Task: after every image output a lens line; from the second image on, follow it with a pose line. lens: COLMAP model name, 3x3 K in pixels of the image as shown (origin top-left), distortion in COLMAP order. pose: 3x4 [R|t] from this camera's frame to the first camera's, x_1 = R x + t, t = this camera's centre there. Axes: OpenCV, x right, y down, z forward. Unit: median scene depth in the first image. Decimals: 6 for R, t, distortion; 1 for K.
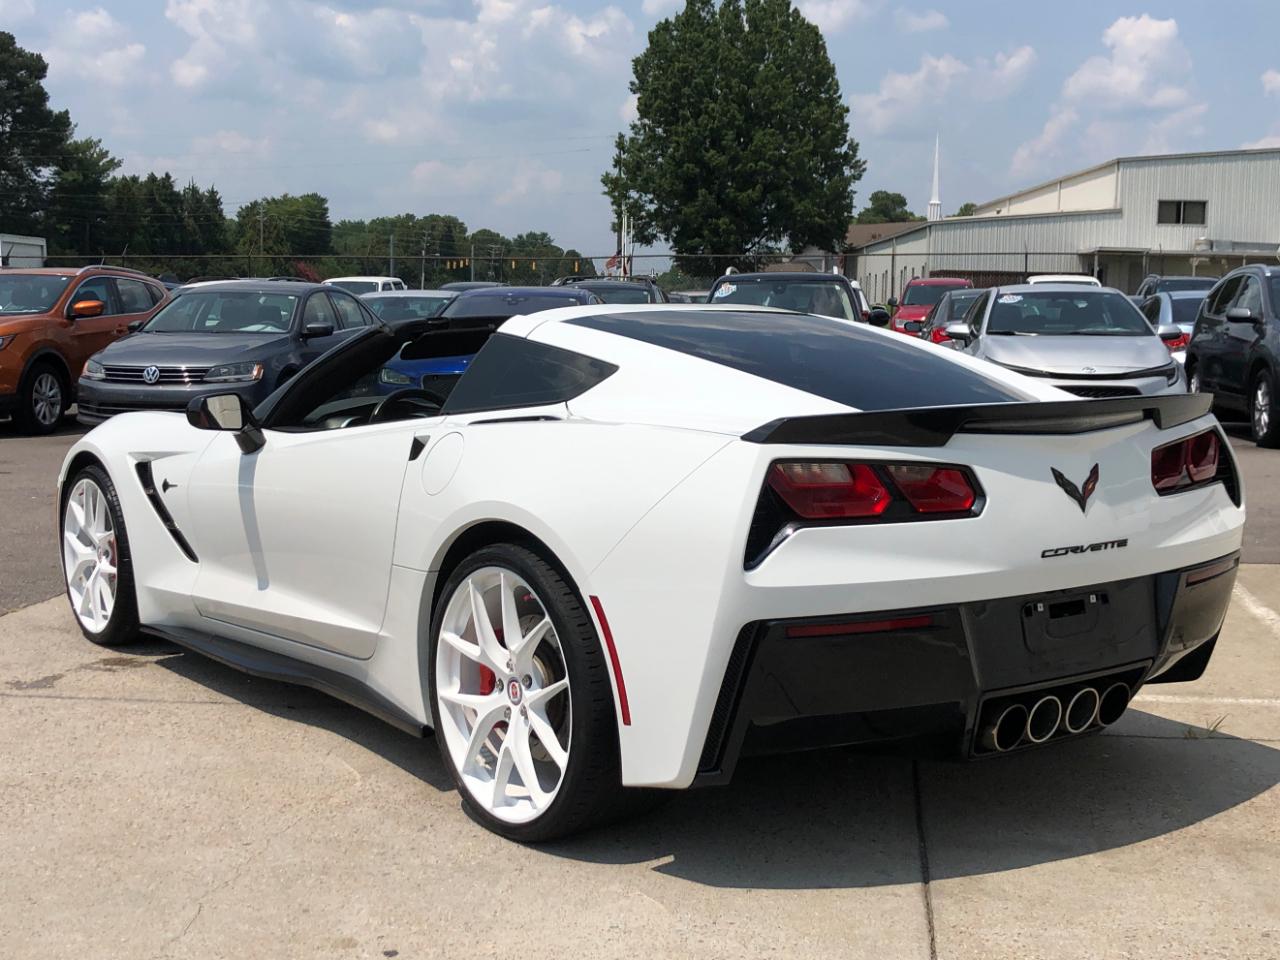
lens RADIAL K [[1610.7, 0, 652.9], [0, 1610.7, 469.9], [0, 0, 1]] dist [0.012681, 0.000000]
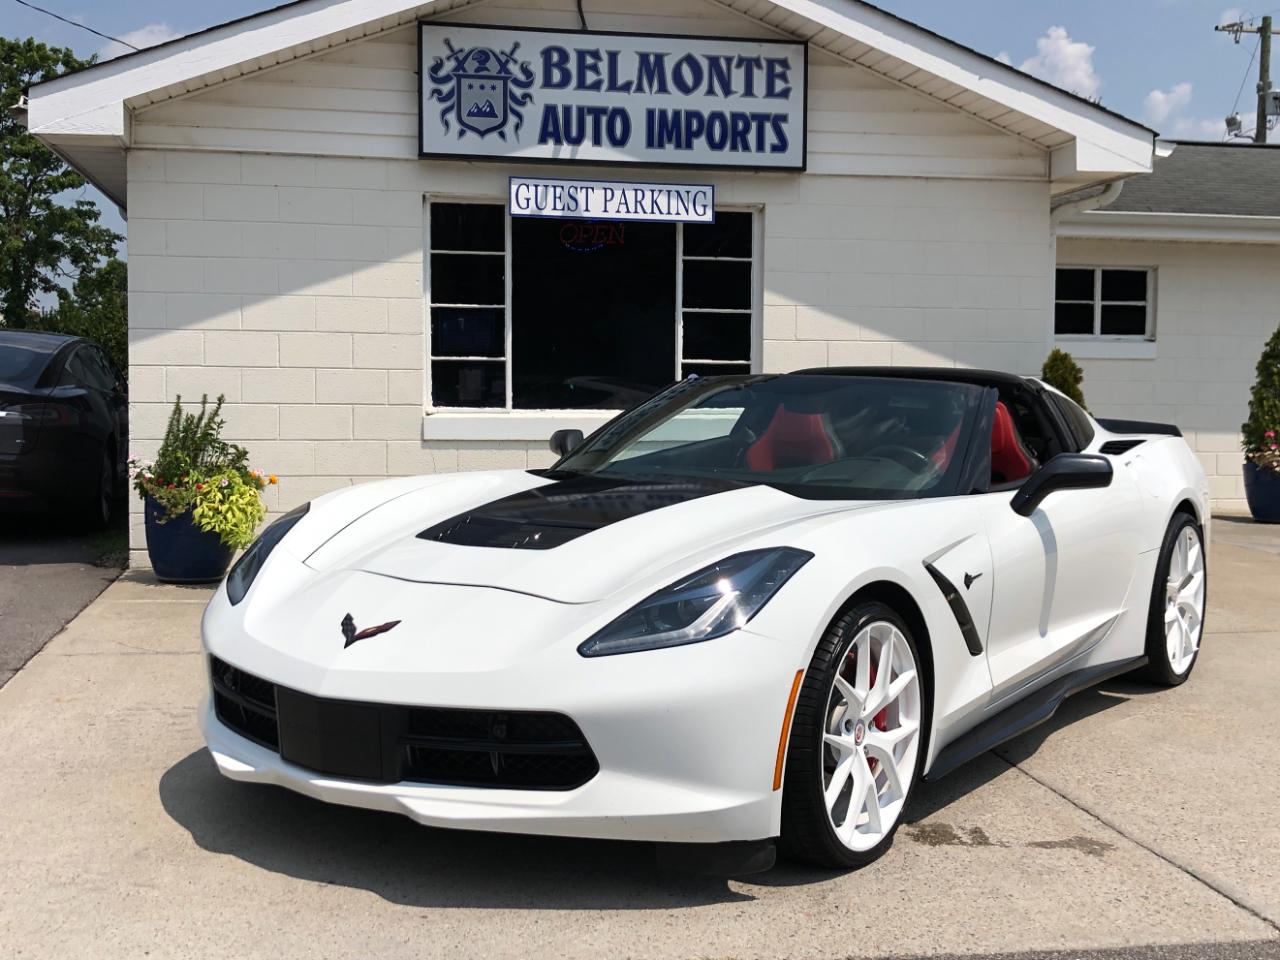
lens RADIAL K [[1529.8, 0, 605.3], [0, 1529.8, 510.8], [0, 0, 1]] dist [0.072185, 0.000000]
pose [[-0.284017, -0.096568, 0.953944, -1.285354], [0.078805, 0.989198, 0.123599, -0.179934], [-0.955575, 0.110280, -0.273339, 1.764707]]
